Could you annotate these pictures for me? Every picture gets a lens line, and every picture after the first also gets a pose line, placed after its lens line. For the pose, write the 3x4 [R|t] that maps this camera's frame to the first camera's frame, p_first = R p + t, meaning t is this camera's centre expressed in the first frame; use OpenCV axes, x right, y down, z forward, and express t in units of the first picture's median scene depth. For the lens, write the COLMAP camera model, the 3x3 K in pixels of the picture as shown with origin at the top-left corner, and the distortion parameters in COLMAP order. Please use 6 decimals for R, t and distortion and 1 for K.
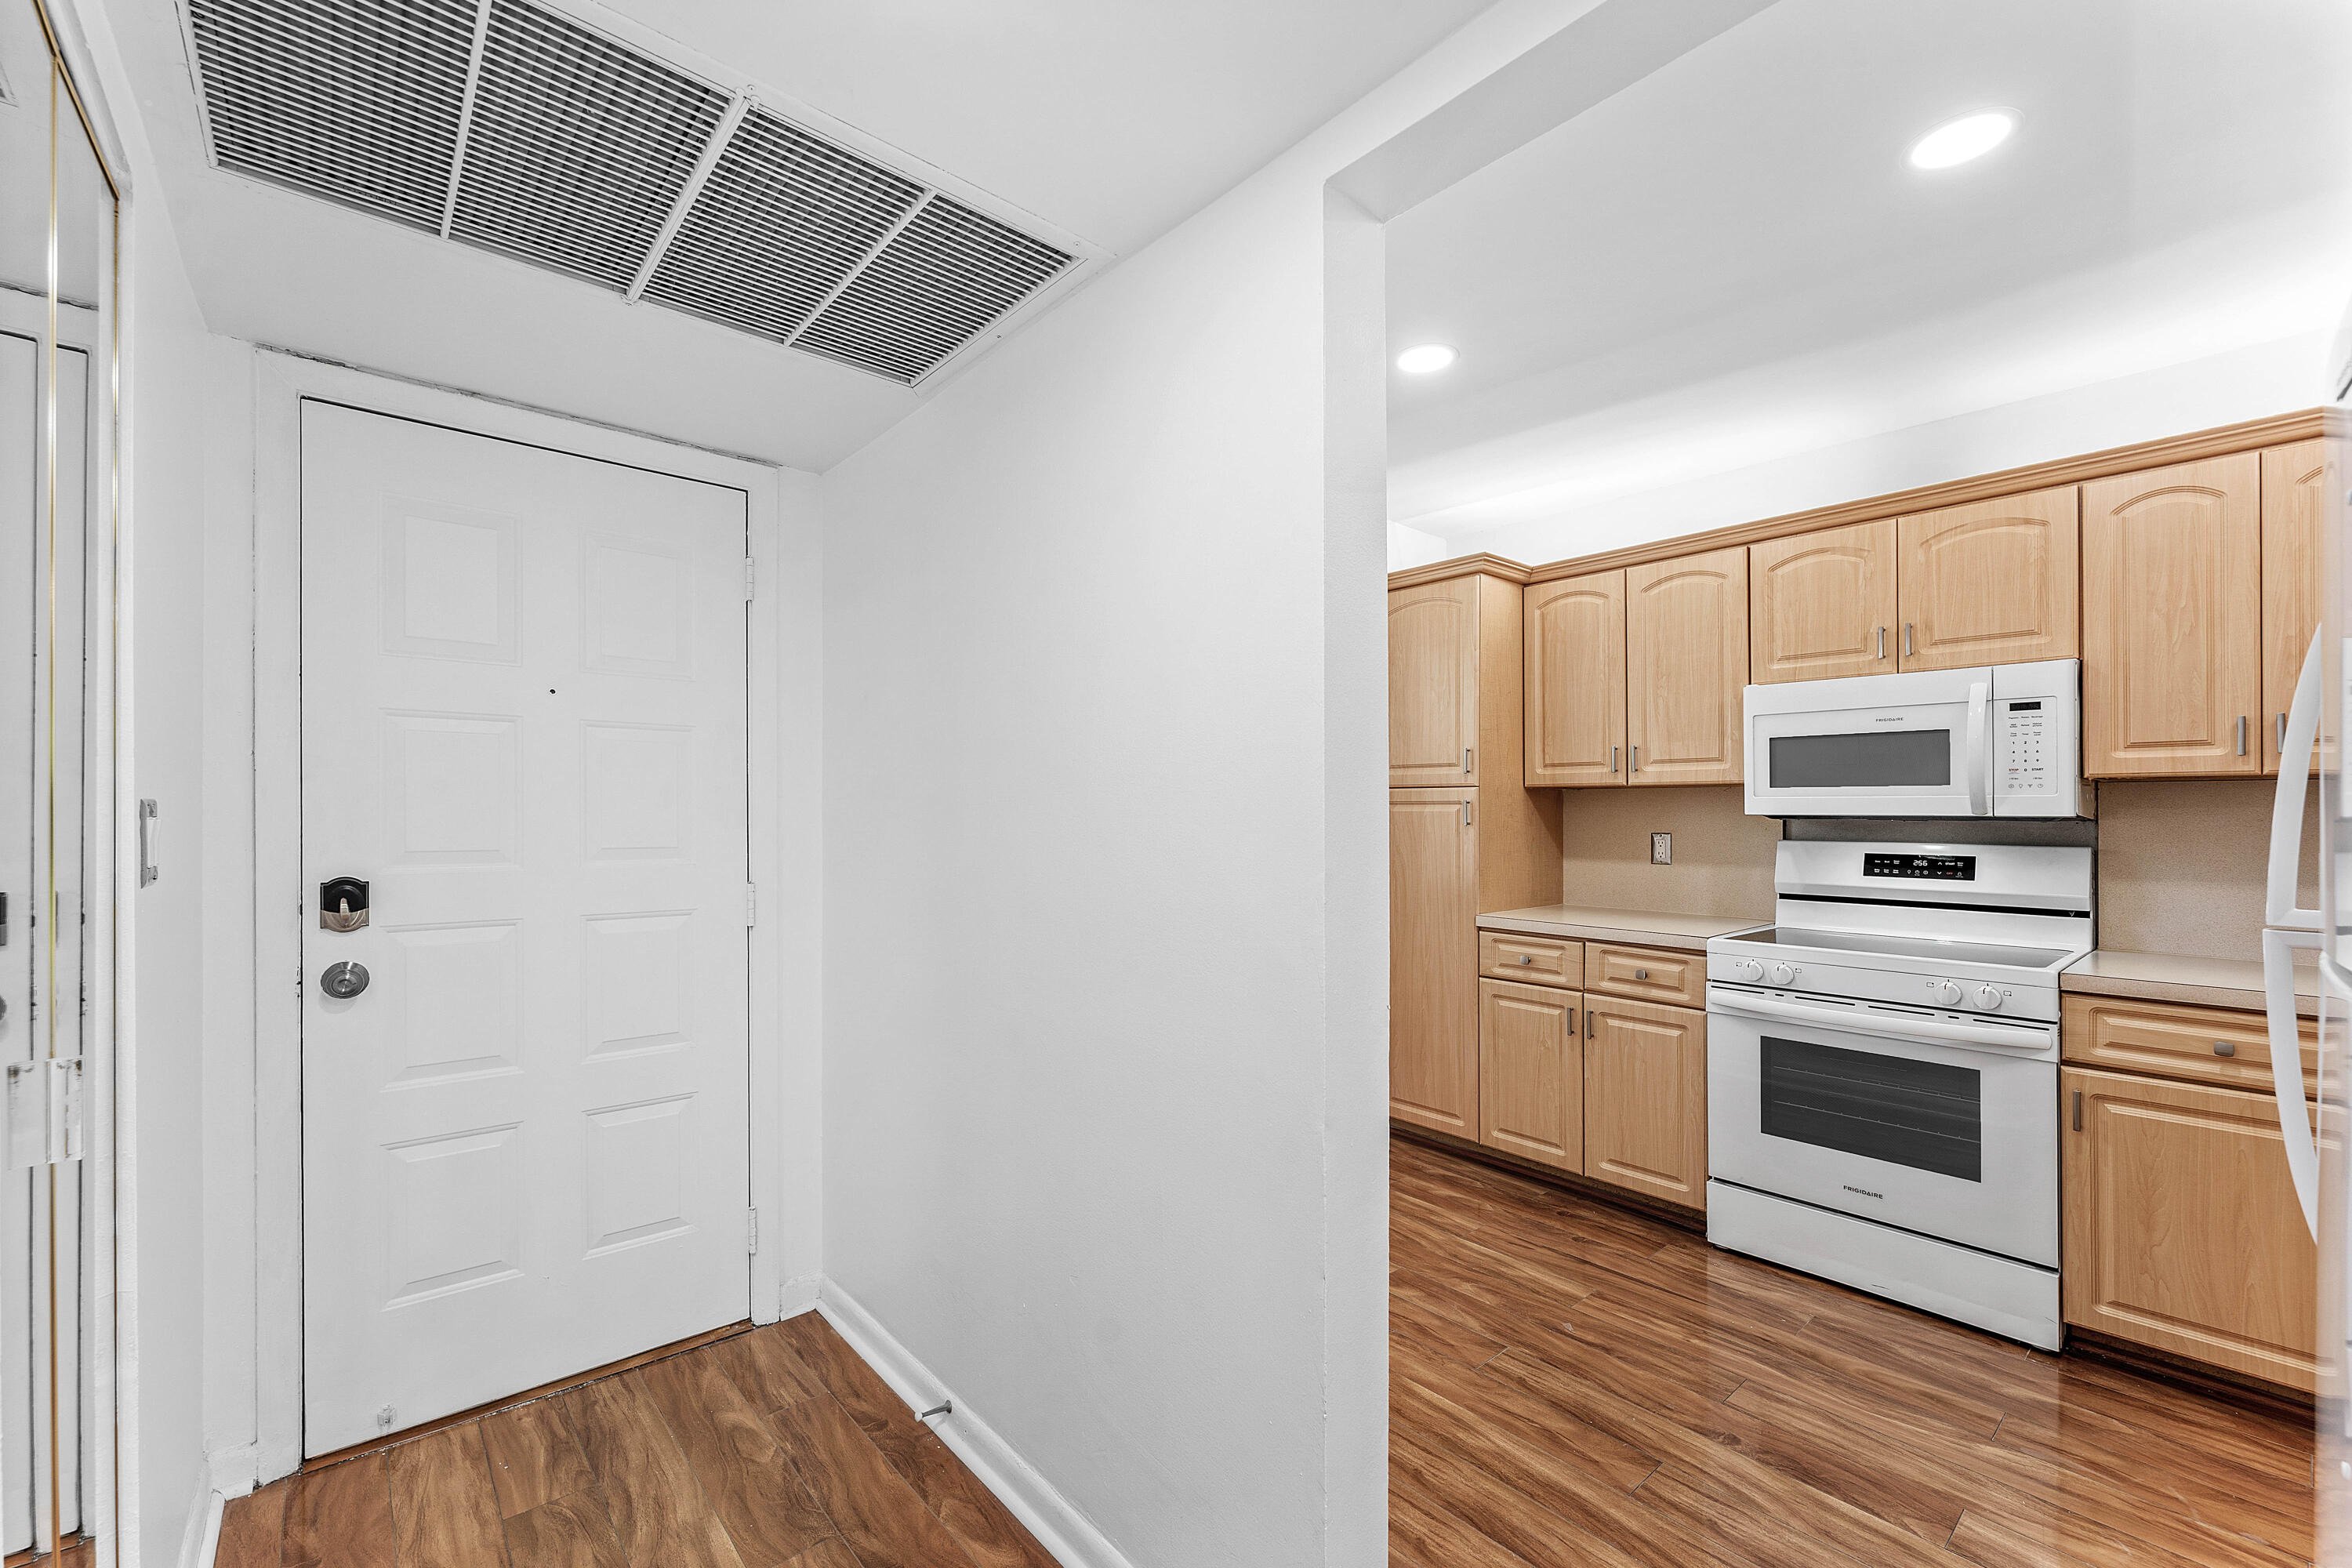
lens RADIAL K [[962.3, 0, 1161.7], [0, 962.3, 804.0], [0, 0, 1]] dist [-0.000712, 0.000006]
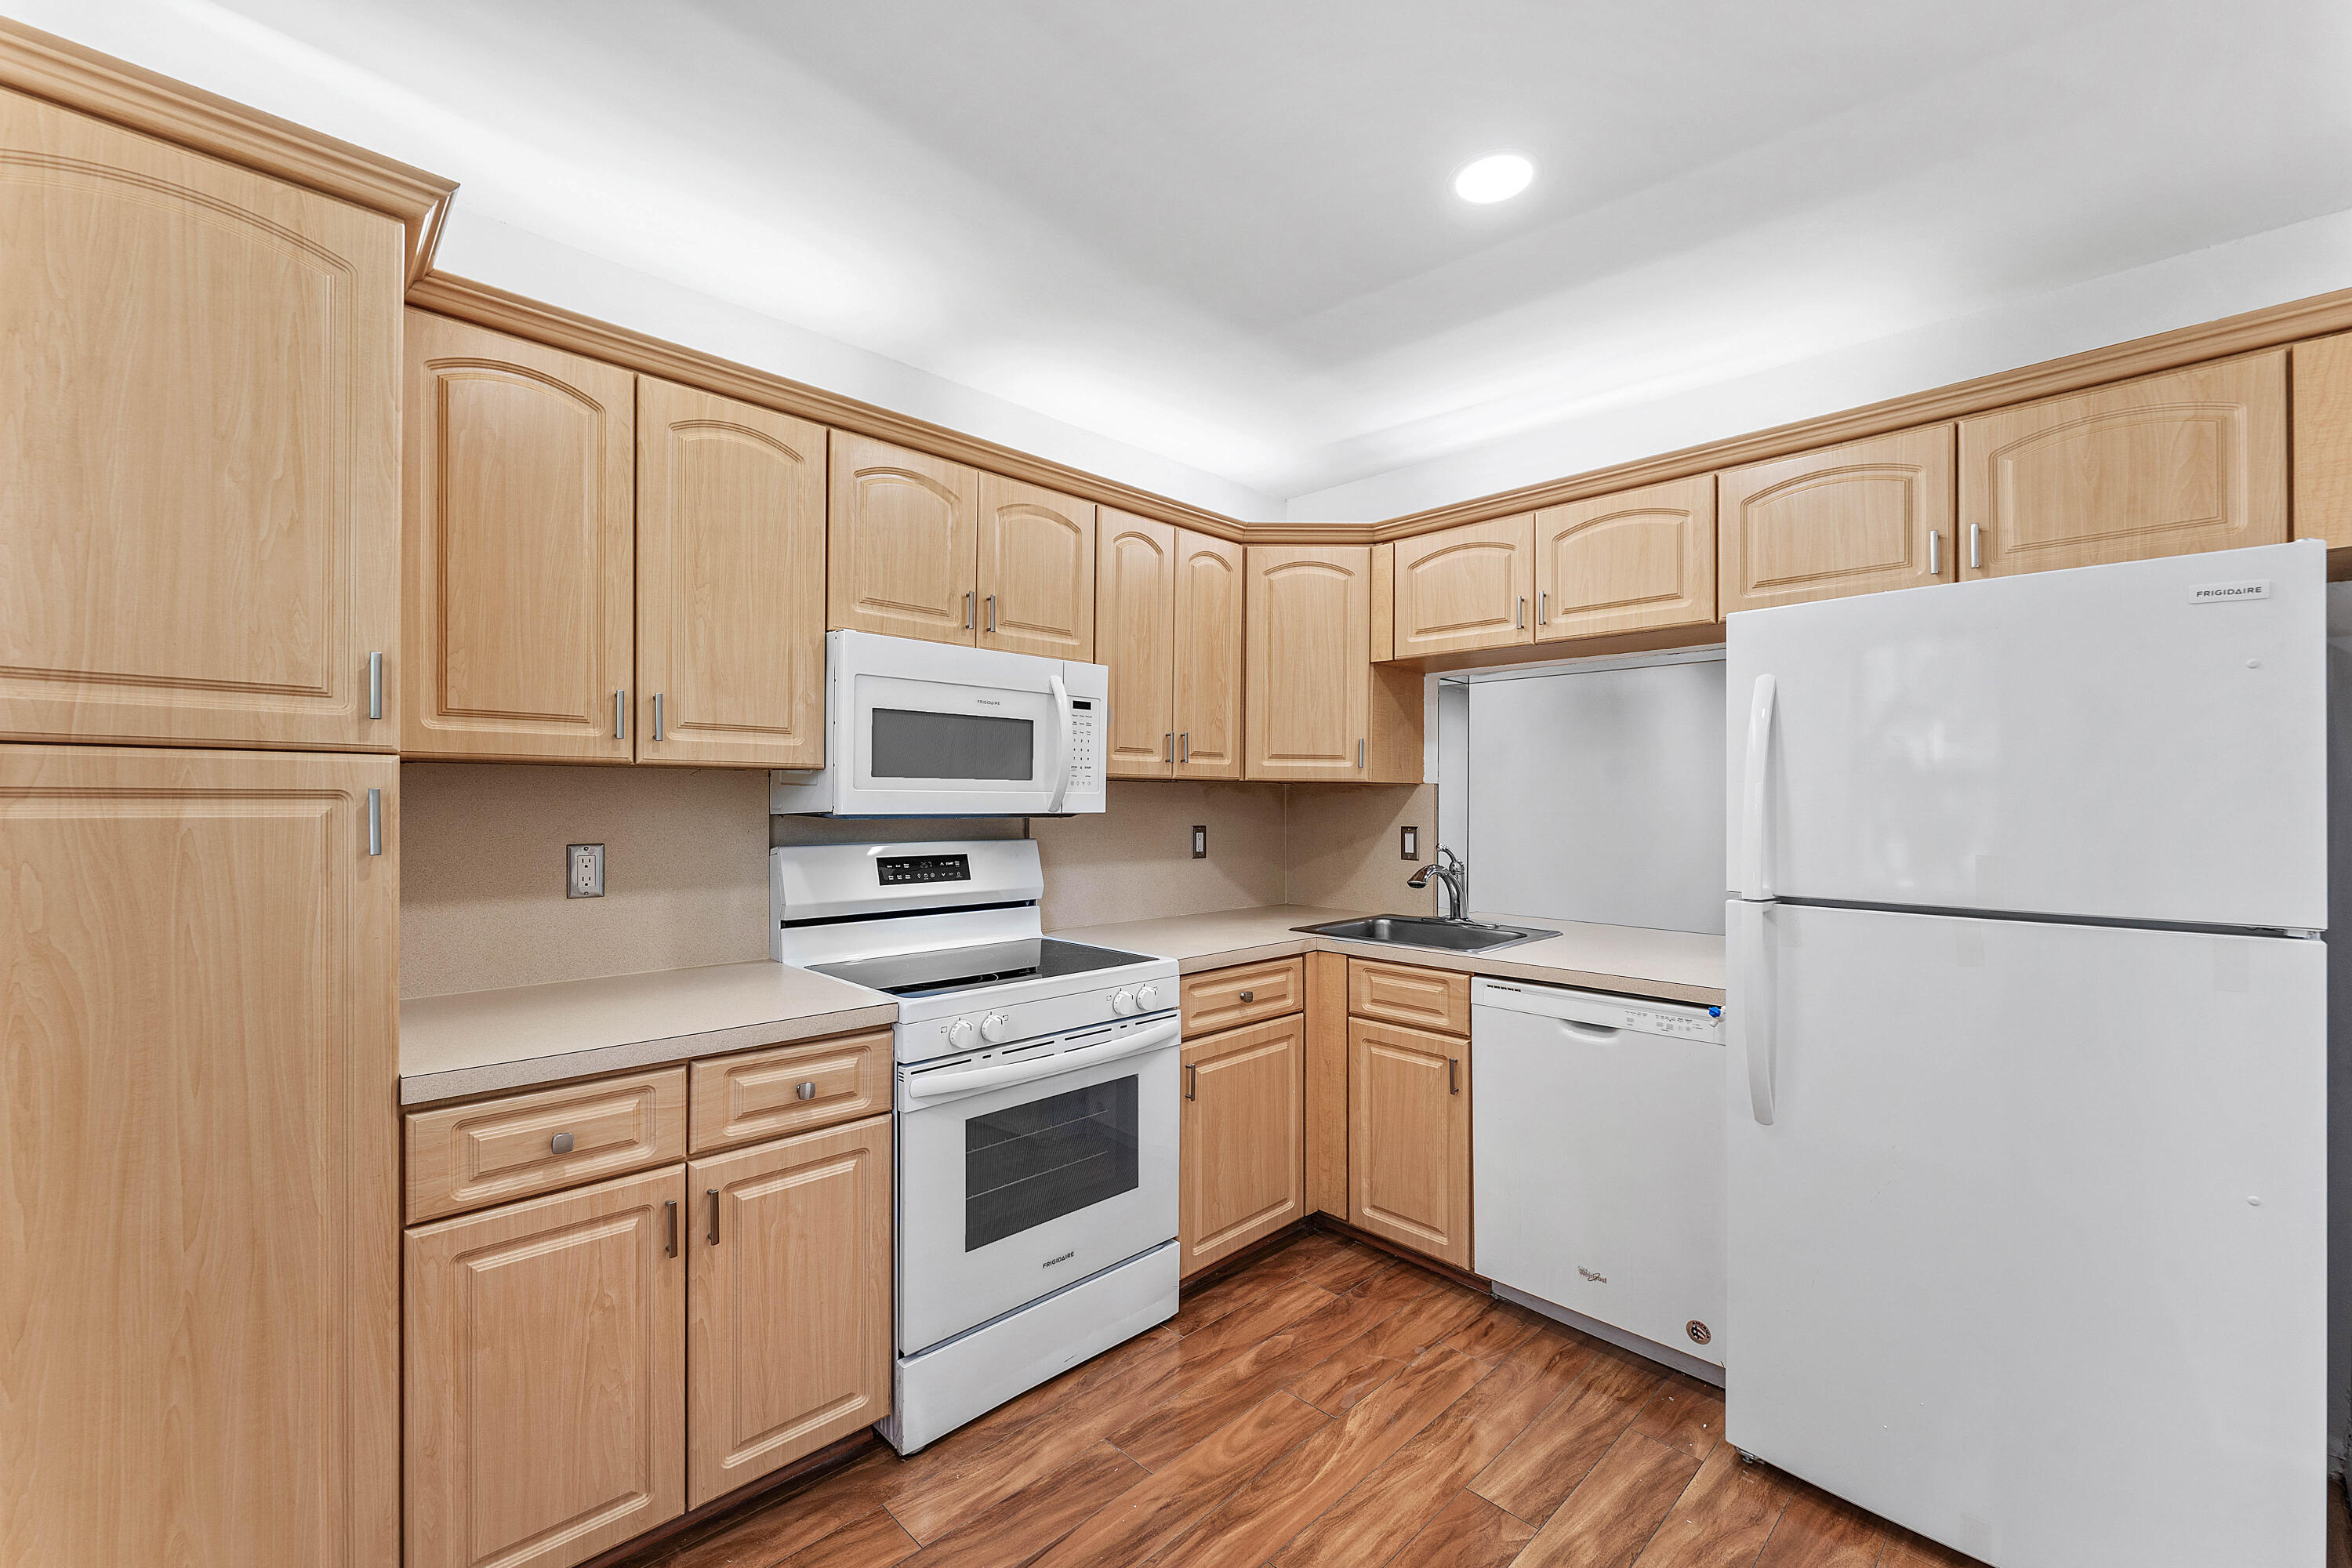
lens RADIAL K [[964.3, 0, 1173.1], [0, 964.3, 791.6], [0, 0, 1]] dist [-0.001166, -0.000380]
pose [[-0.077029, -0.001532, 0.997028, -0.110853], [-0.018322, 0.999832, 0.000120, -0.010174], [-0.996860, -0.018258, -0.077044, 0.846666]]
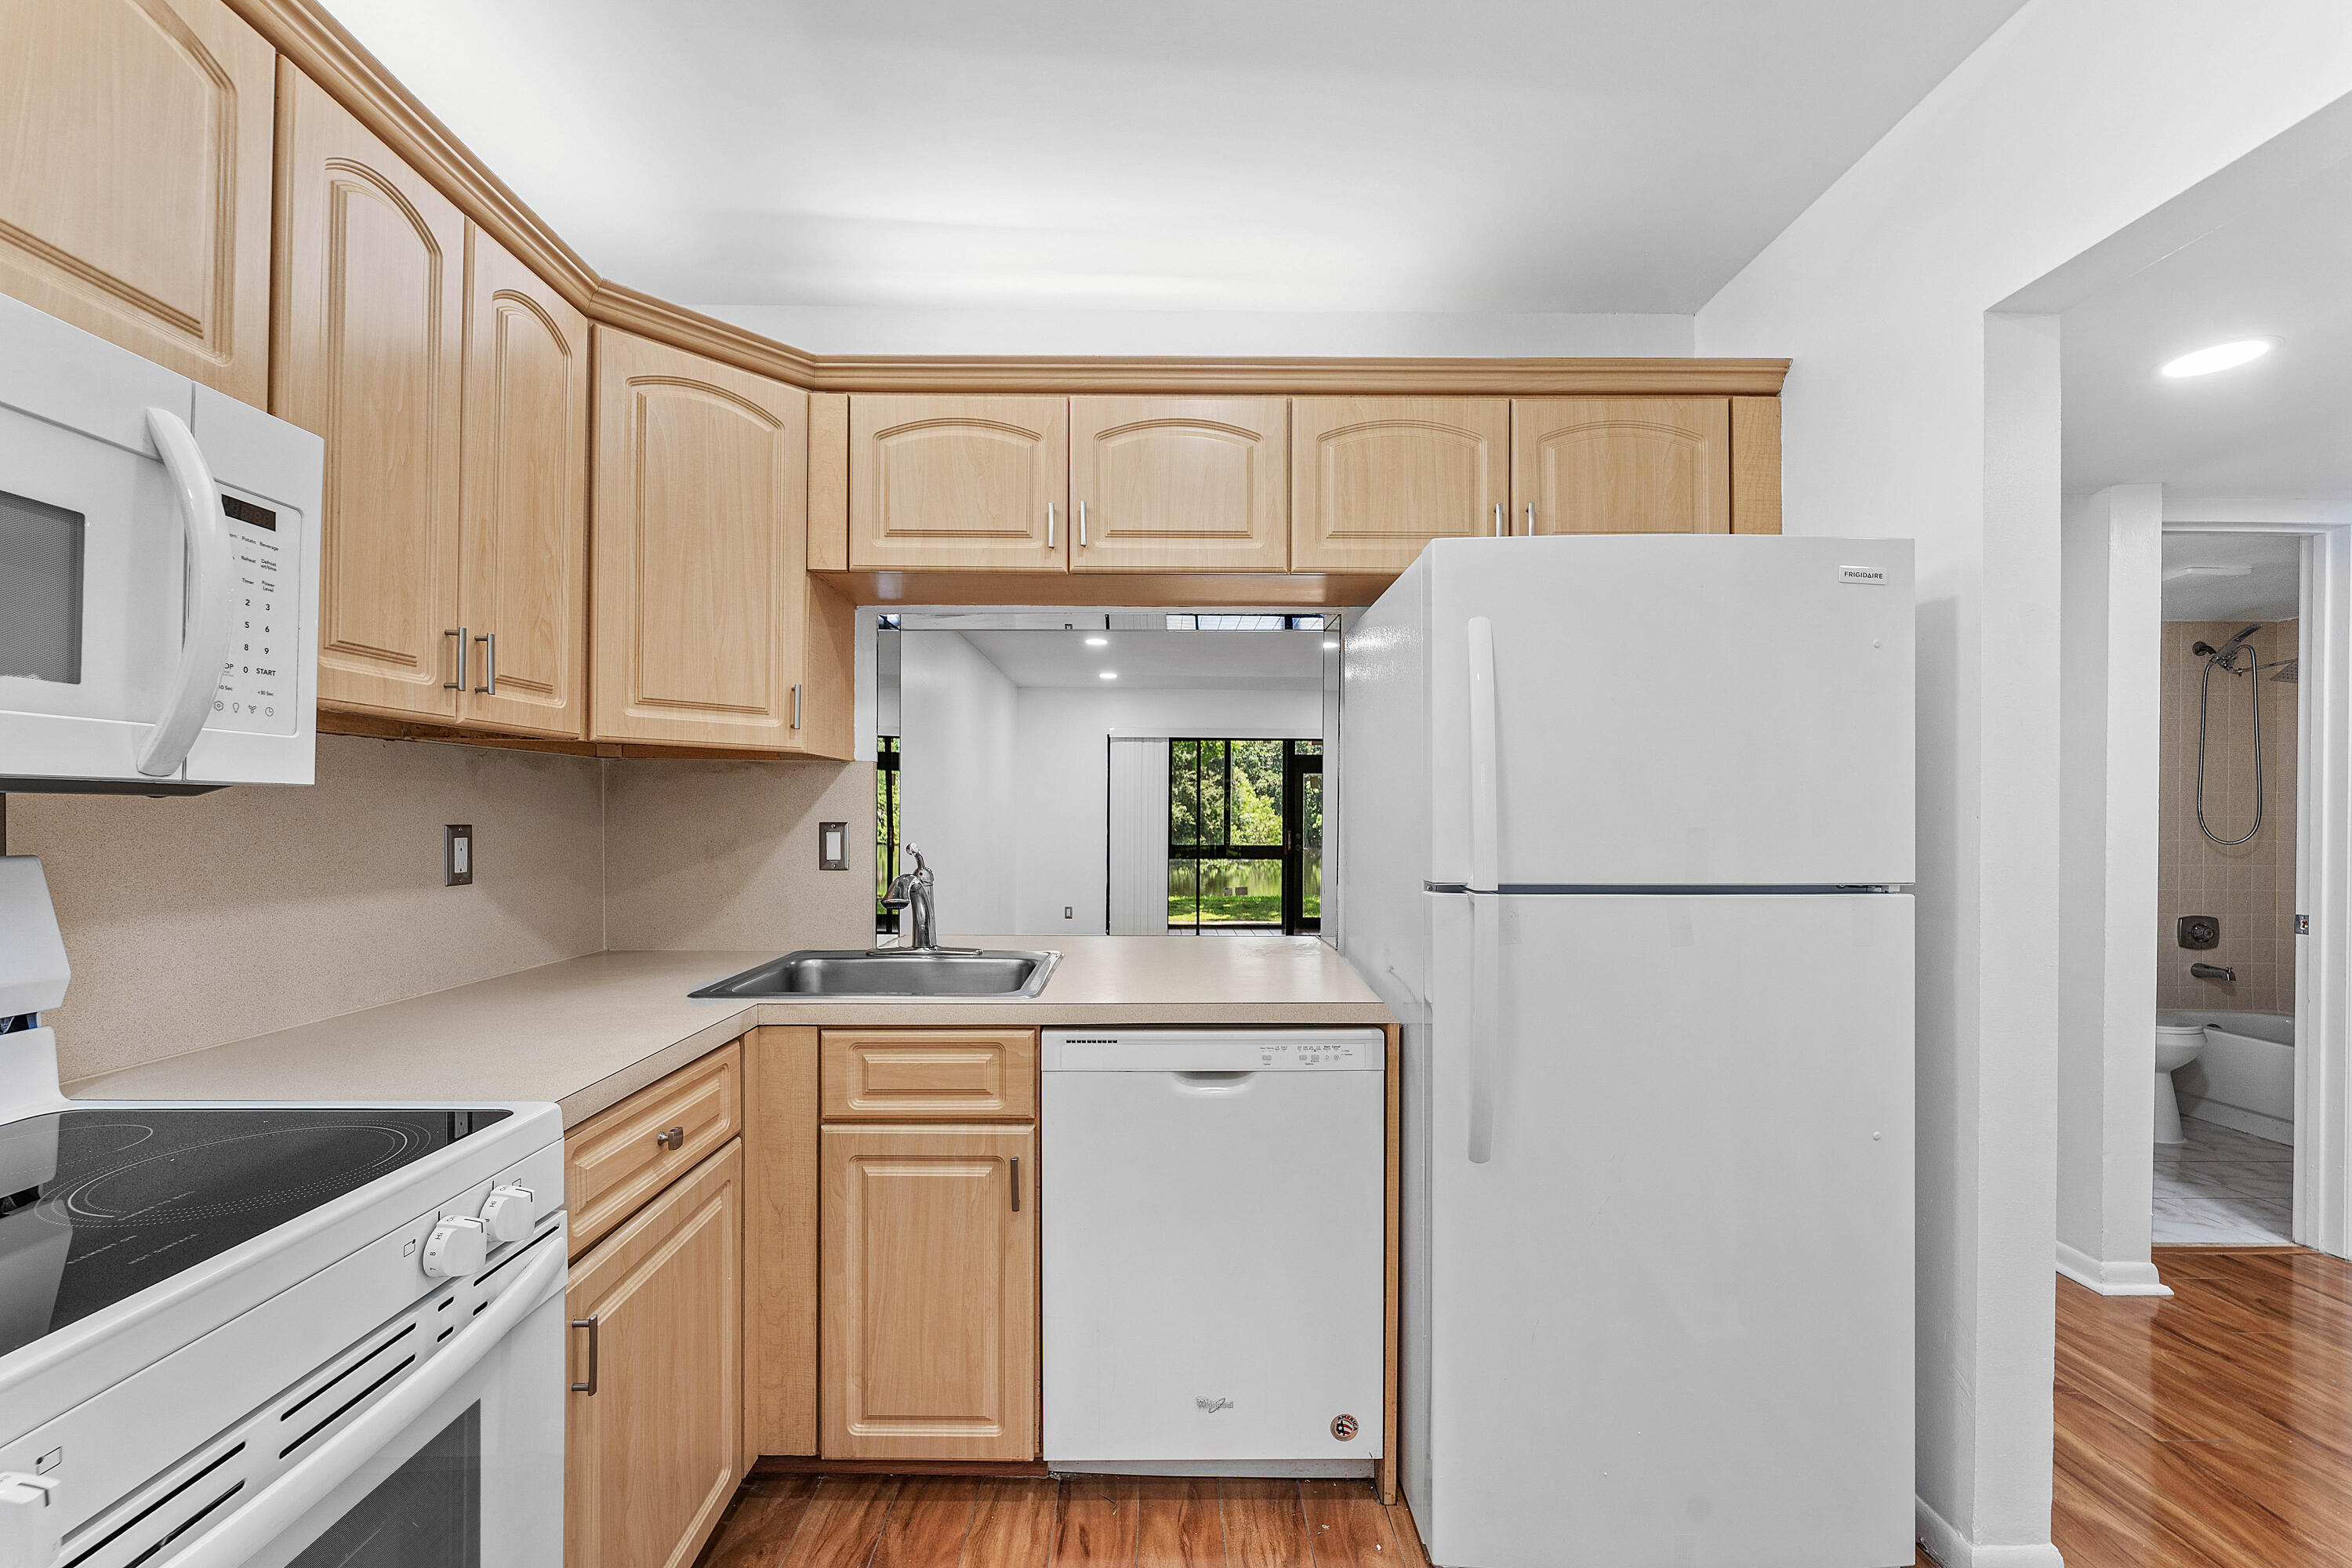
lens RADIAL K [[964.6, 0, 1166.3], [0, 964.6, 809.5], [0, 0, 1]] dist [-0.000630, -0.000108]
pose [[-0.774724, -0.008795, 0.632238, 0.292705], [-0.017772, 0.999811, -0.007869, 0.017309], [-0.632049, -0.017332, -0.774734, 0.922313]]
